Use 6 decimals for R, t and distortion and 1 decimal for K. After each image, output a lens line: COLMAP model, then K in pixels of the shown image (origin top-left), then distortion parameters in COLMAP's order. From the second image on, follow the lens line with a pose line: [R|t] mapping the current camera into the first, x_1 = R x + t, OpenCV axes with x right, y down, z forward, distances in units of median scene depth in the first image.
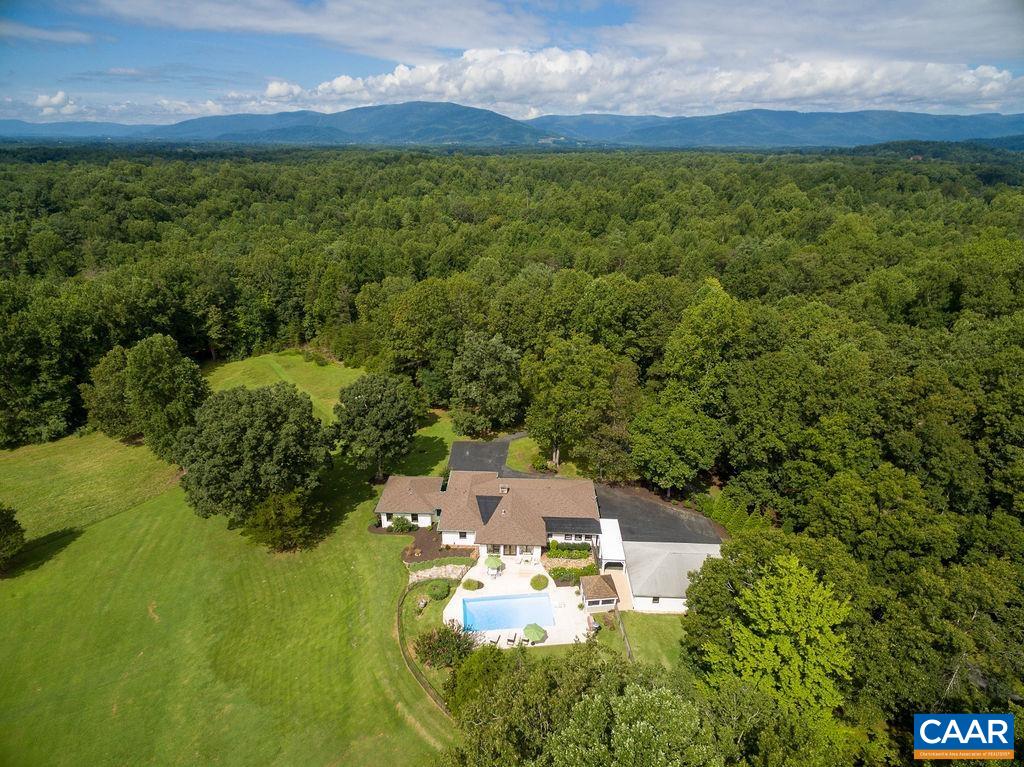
lens RADIAL K [[585.1, 0, 511.1], [0, 585.1, 356.7], [0, 0, 1]] dist [0.000120, -0.000203]
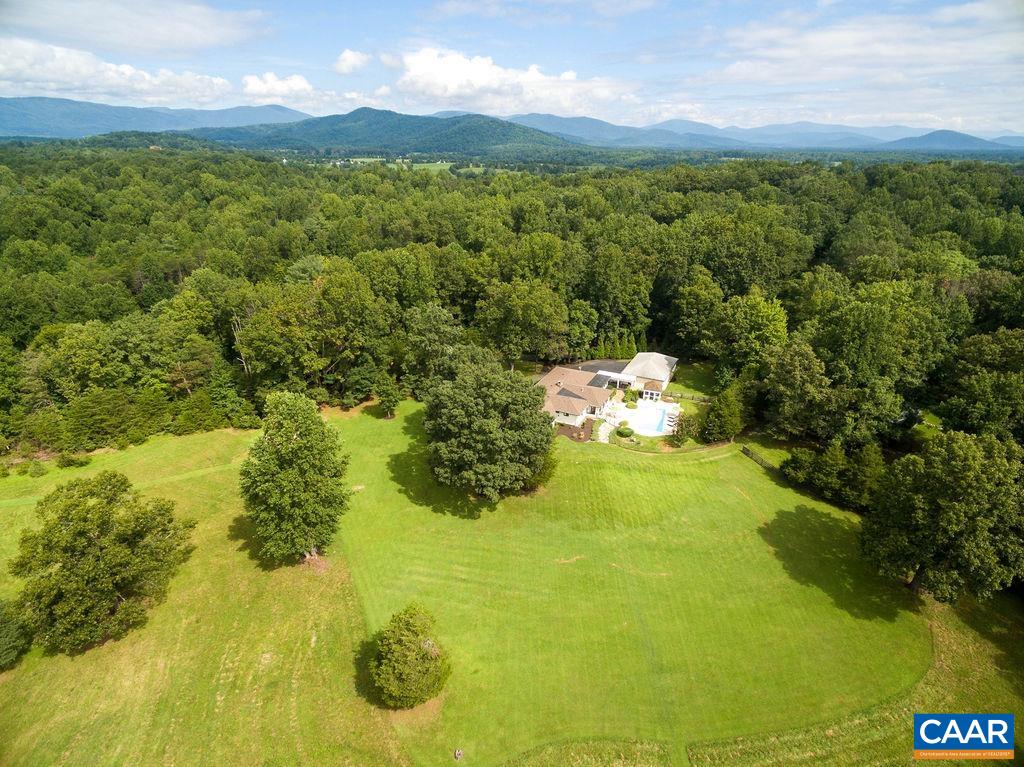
lens RADIAL K [[579.3, 0, 512.0], [0, 579.3, 383.5], [0, 0, 1]] dist [0.005390, 0.002174]
pose [[0.399745, -0.360853, 0.842609, -1.505634], [0.313247, 0.917686, 0.244396, -0.188093], [-0.861441, 0.166248, 0.479876, 0.511717]]
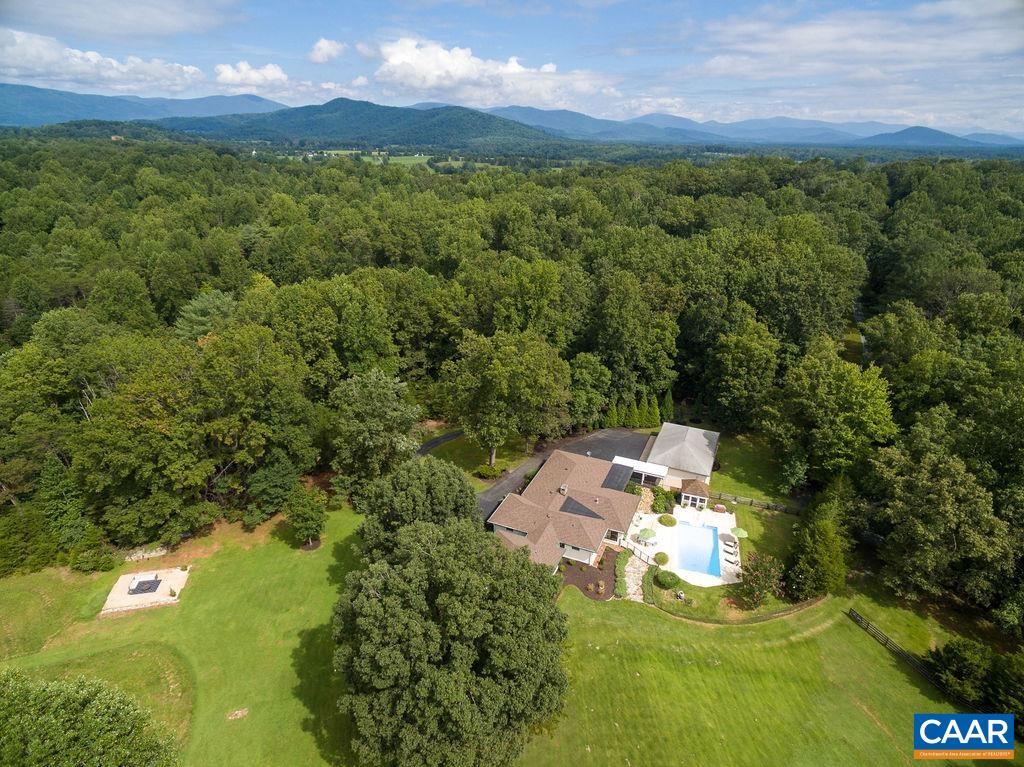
lens RADIAL K [[576.6, 0, 512.0], [0, 576.6, 383.5], [0, 0, 1]] dist [0.006162, 0.001813]
pose [[0.370672, -0.373158, 0.850503, -0.961084], [0.310341, 0.912865, 0.265265, -0.263820], [-0.875380, 0.165620, 0.454180, 0.735613]]
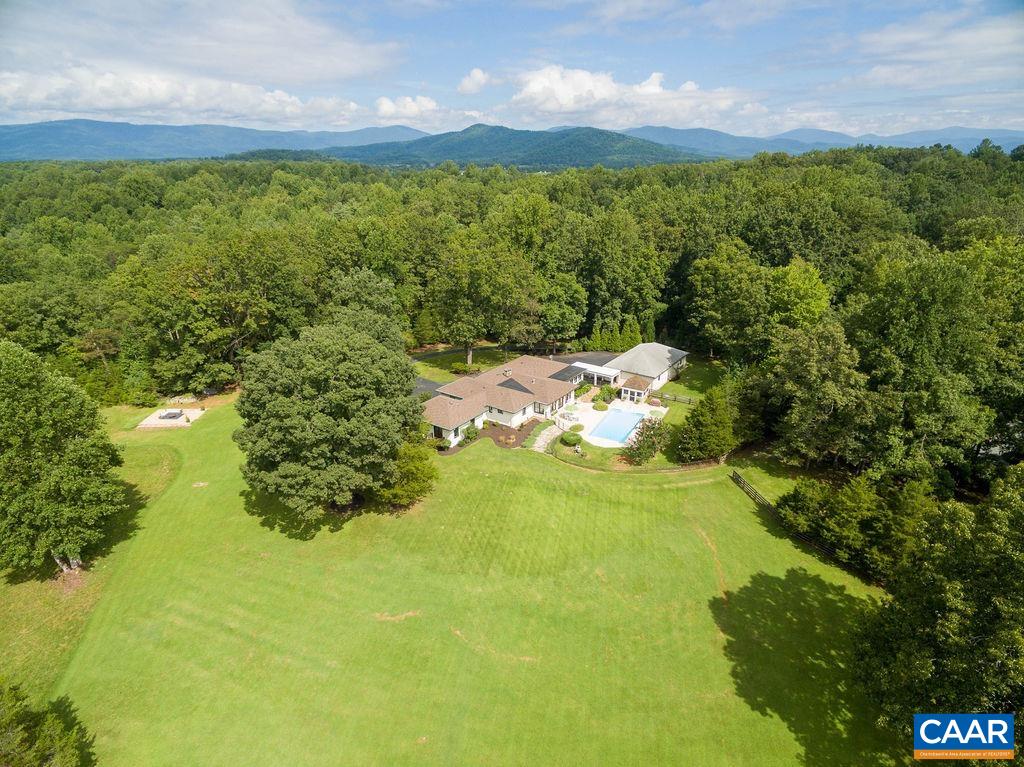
lens RADIAL K [[576.6, 0, 512.0], [0, 576.6, 383.5], [0, 0, 1]] dist [0.006162, 0.001813]
pose [[0.559625, -0.317523, 0.765506, -1.019602], [0.300809, 0.938522, 0.169380, 0.076490], [-0.772226, 0.135482, 0.620735, 0.390427]]
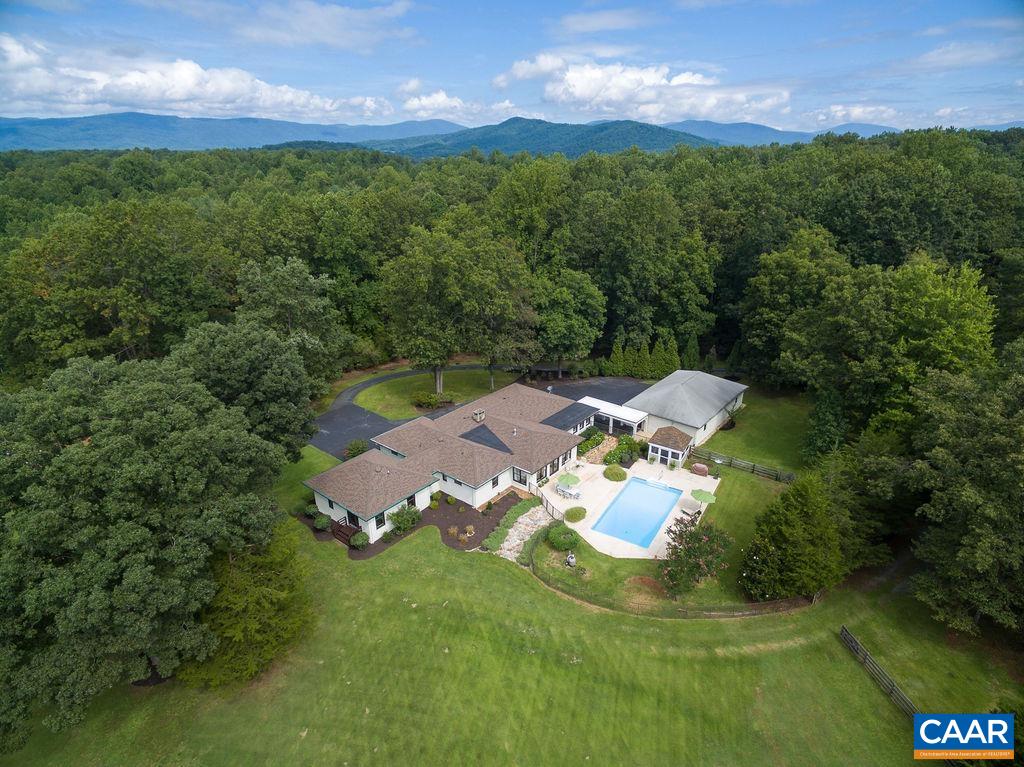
lens RADIAL K [[574.5, 0, 512.0], [0, 574.5, 383.5], [0, 0, 1]] dist [0.006593, 0.002103]
pose [[0.609631, -0.308427, 0.730221, -0.614009], [0.284415, 0.944969, 0.161685, 0.096959], [-0.739904, 0.109117, 0.663804, 0.577809]]
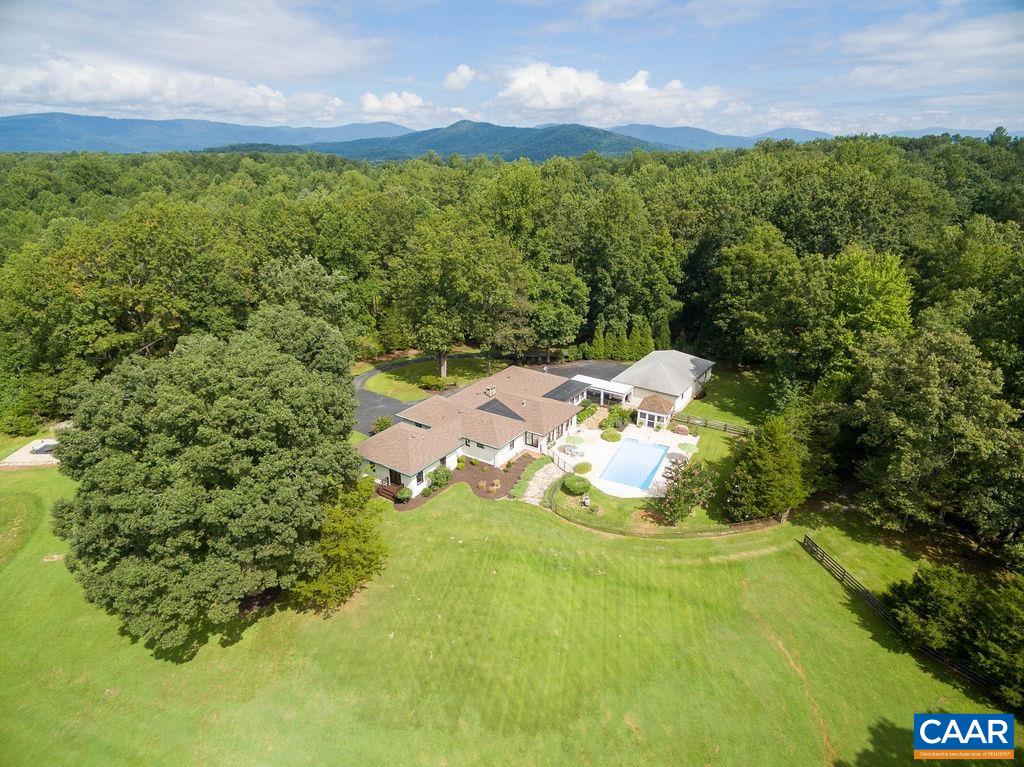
lens RADIAL K [[575.3, 0, 512.0], [0, 575.3, 383.5], [0, 0, 1]] dist [0.006305, 0.001860]
pose [[0.541095, -0.322545, 0.776647, -0.773849], [0.299798, 0.936830, 0.180197, 0.089152], [-0.785708, 0.135334, 0.603612, 0.567047]]
